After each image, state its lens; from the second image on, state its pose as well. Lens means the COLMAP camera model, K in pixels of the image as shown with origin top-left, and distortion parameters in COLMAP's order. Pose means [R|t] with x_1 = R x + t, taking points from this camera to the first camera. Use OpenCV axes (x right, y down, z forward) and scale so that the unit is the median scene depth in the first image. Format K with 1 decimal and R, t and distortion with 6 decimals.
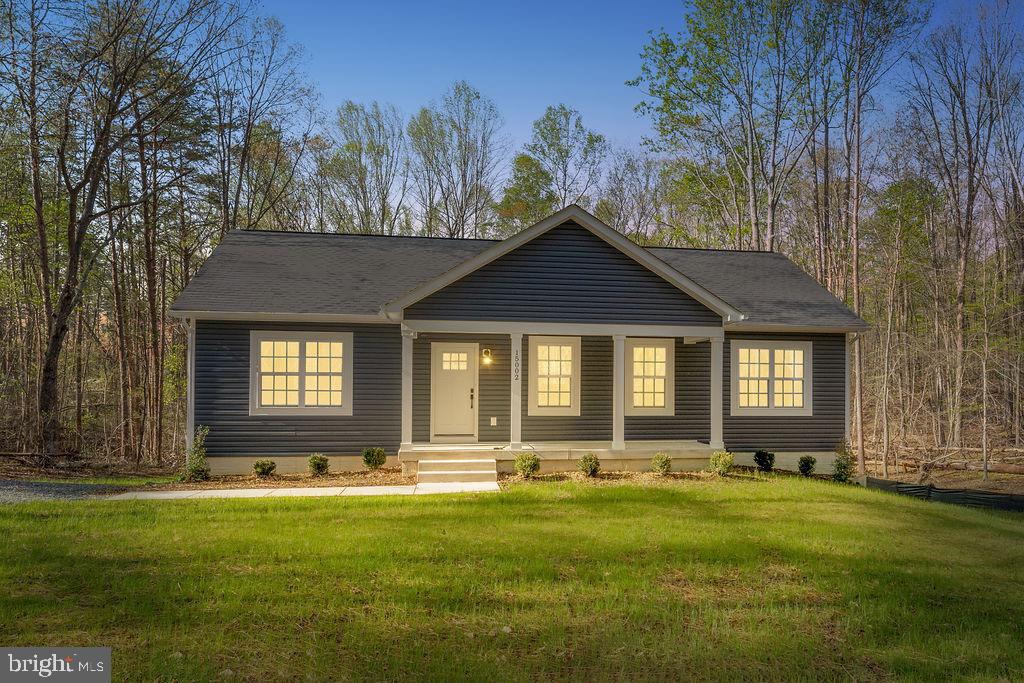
lens RADIAL K [[701.8, 0, 528.0], [0, 701.8, 378.2], [0, 0, 1]] dist [-0.003244, -0.000206]
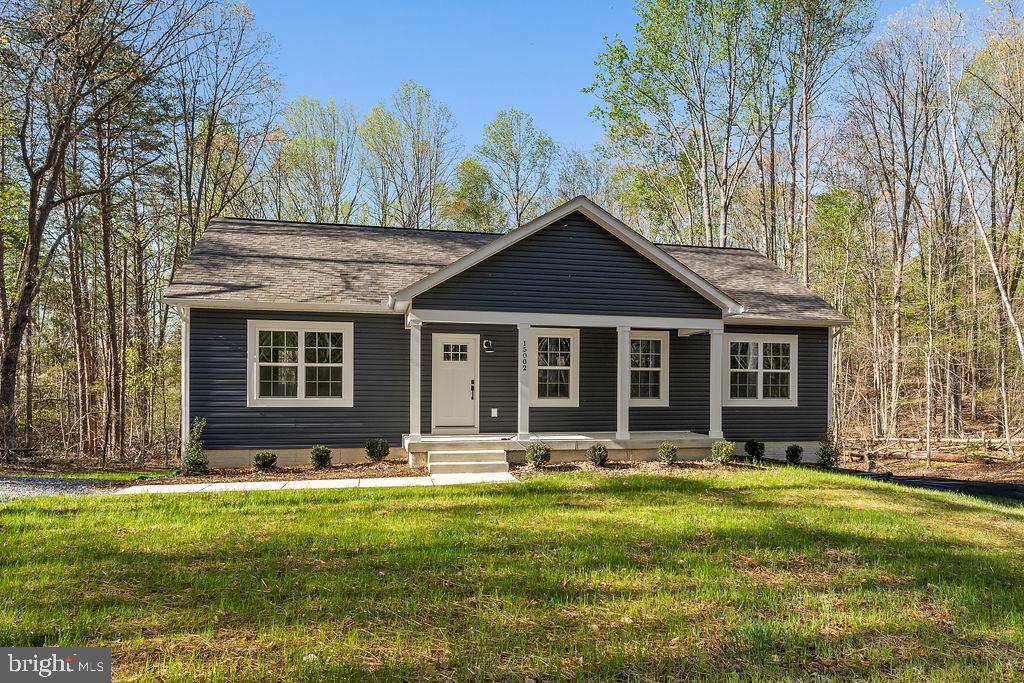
lens RADIAL K [[680.0, 0, 516.2], [0, 680.0, 385.1], [0, 0, 1]] dist [-0.002059, -0.000375]
pose [[0.997526, -0.000082, 0.070296, -0.091147], [-0.000994, 0.999883, 0.015272, 0.007758], [-0.070289, -0.015305, 0.997409, 0.030620]]
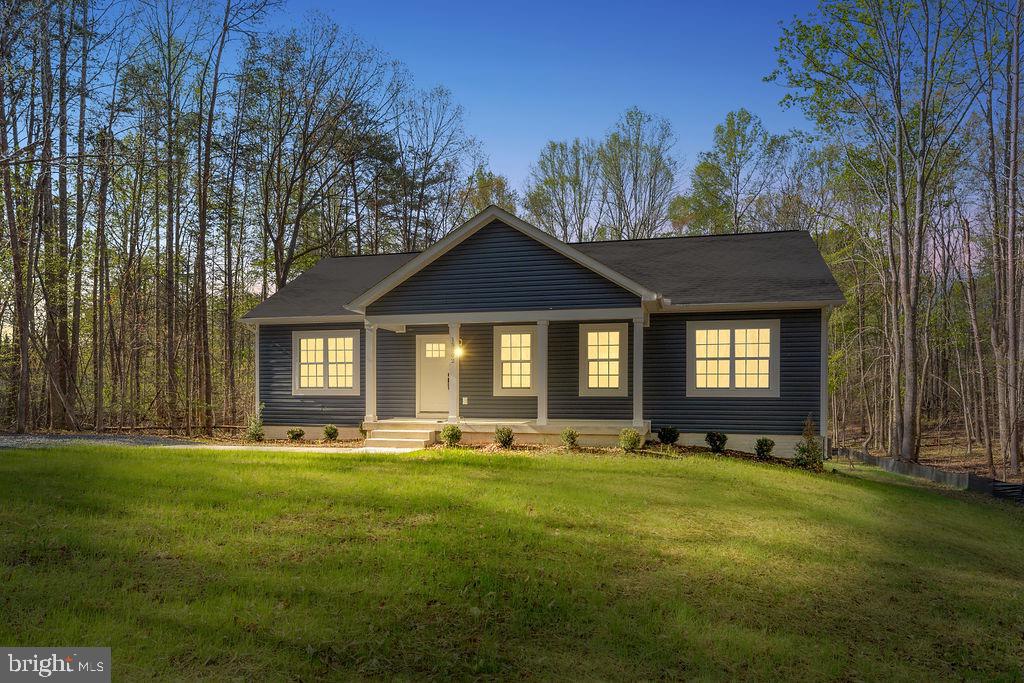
lens RADIAL K [[610.2, 0, 512.0], [0, 610.2, 399.1], [0, 0, 1]] dist [0.000818, -0.000160]
pose [[0.917048, 0.001763, -0.398773, 0.452276], [0.009798, 0.999589, 0.026951, 0.033879], [0.398656, -0.028623, 0.916654, 0.104870]]
